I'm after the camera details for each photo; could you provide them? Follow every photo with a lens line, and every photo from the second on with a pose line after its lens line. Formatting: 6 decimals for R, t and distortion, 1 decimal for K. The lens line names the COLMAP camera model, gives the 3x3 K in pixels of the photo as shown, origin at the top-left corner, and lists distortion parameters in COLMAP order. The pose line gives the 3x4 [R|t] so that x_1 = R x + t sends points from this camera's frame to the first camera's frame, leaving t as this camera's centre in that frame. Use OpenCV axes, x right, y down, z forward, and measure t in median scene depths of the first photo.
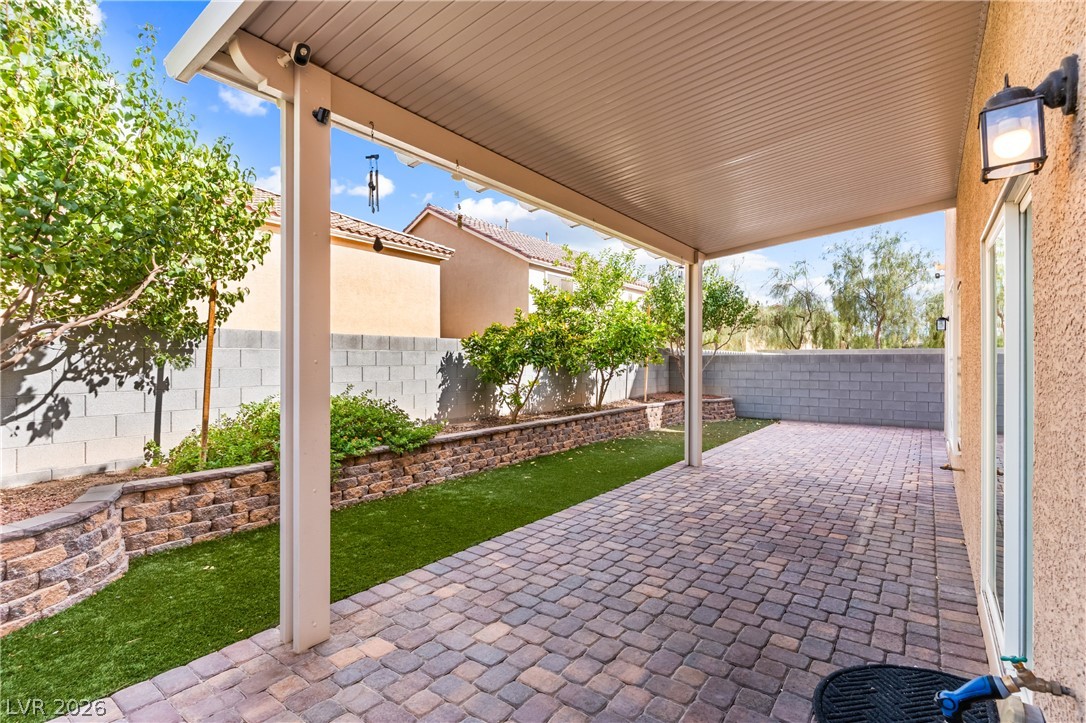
lens RADIAL K [[521.0, 0, 555.4], [0, 521.0, 363.1], [0, 0, 1]] dist [0.000806, 0.001606]
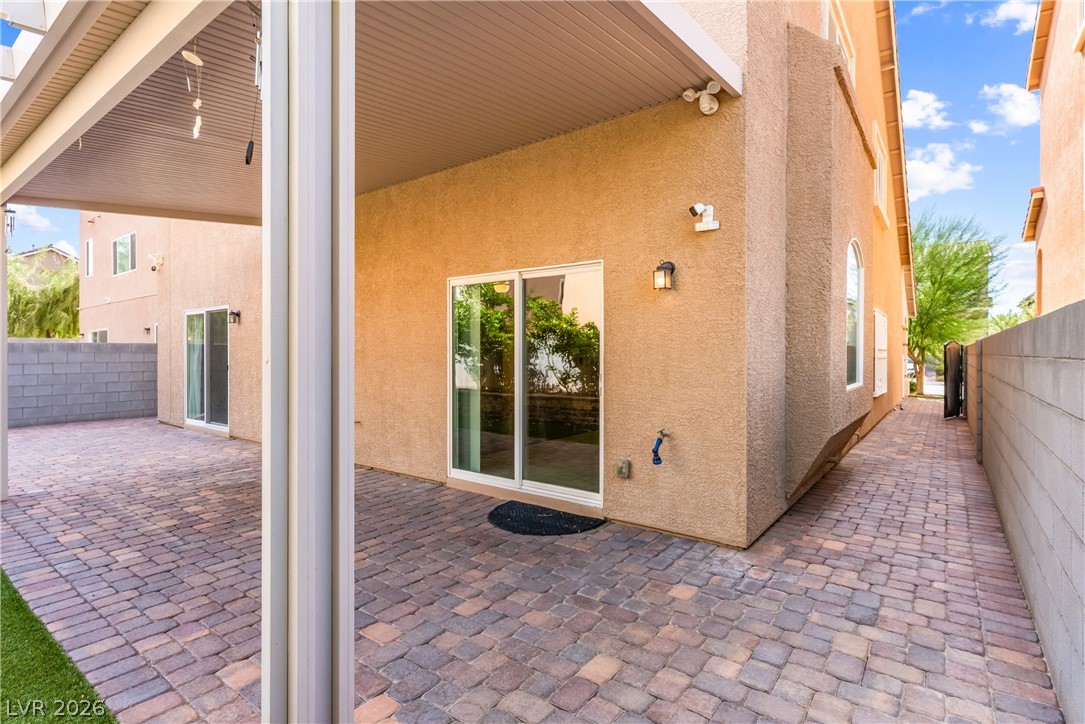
lens RADIAL K [[520.5, 0, 549.5], [0, 520.5, 355.2], [0, 0, 1]] dist [0.000806, 0.001606]
pose [[0.007373, -0.005263, 0.999959, -0.494000], [0.006046, 0.999968, 0.005218, 0.009316], [-0.999955, 0.006007, 0.007405, 0.327797]]
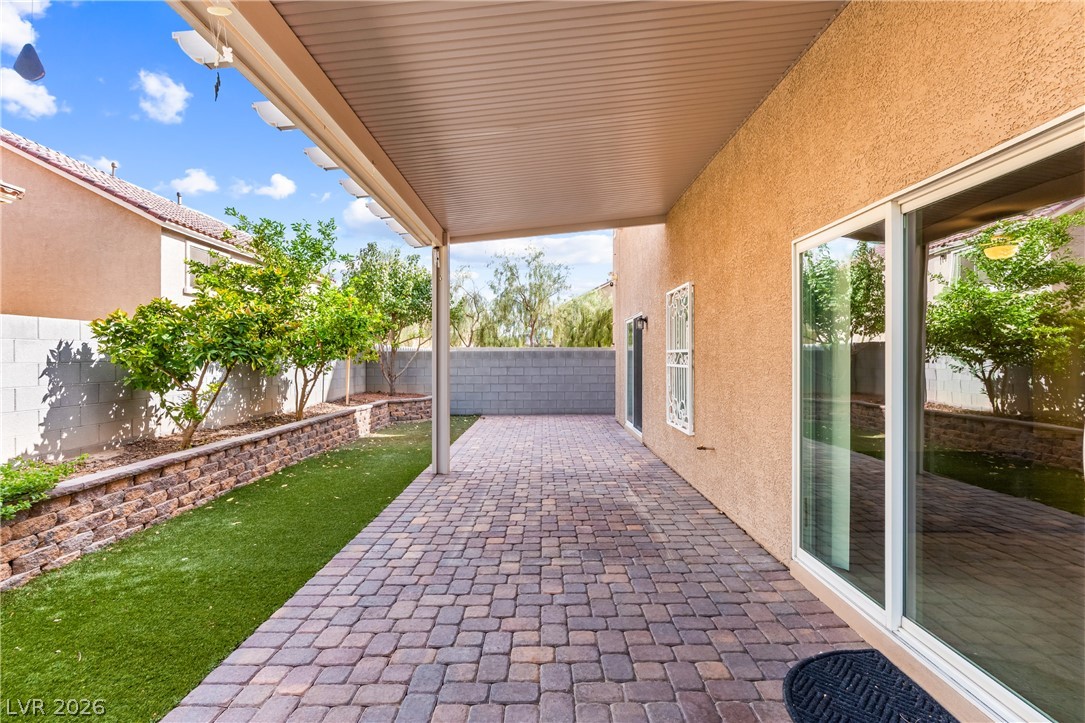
lens RADIAL K [[520.5, 0, 549.4], [0, 520.5, 361.0], [0, 0, 1]] dist [0.000806, 0.001606]
pose [[0.805422, -0.006447, 0.592666, -0.136660], [0.006781, 0.999976, 0.001662, 0.005560], [-0.592662, 0.002680, 0.805447, 0.210617]]
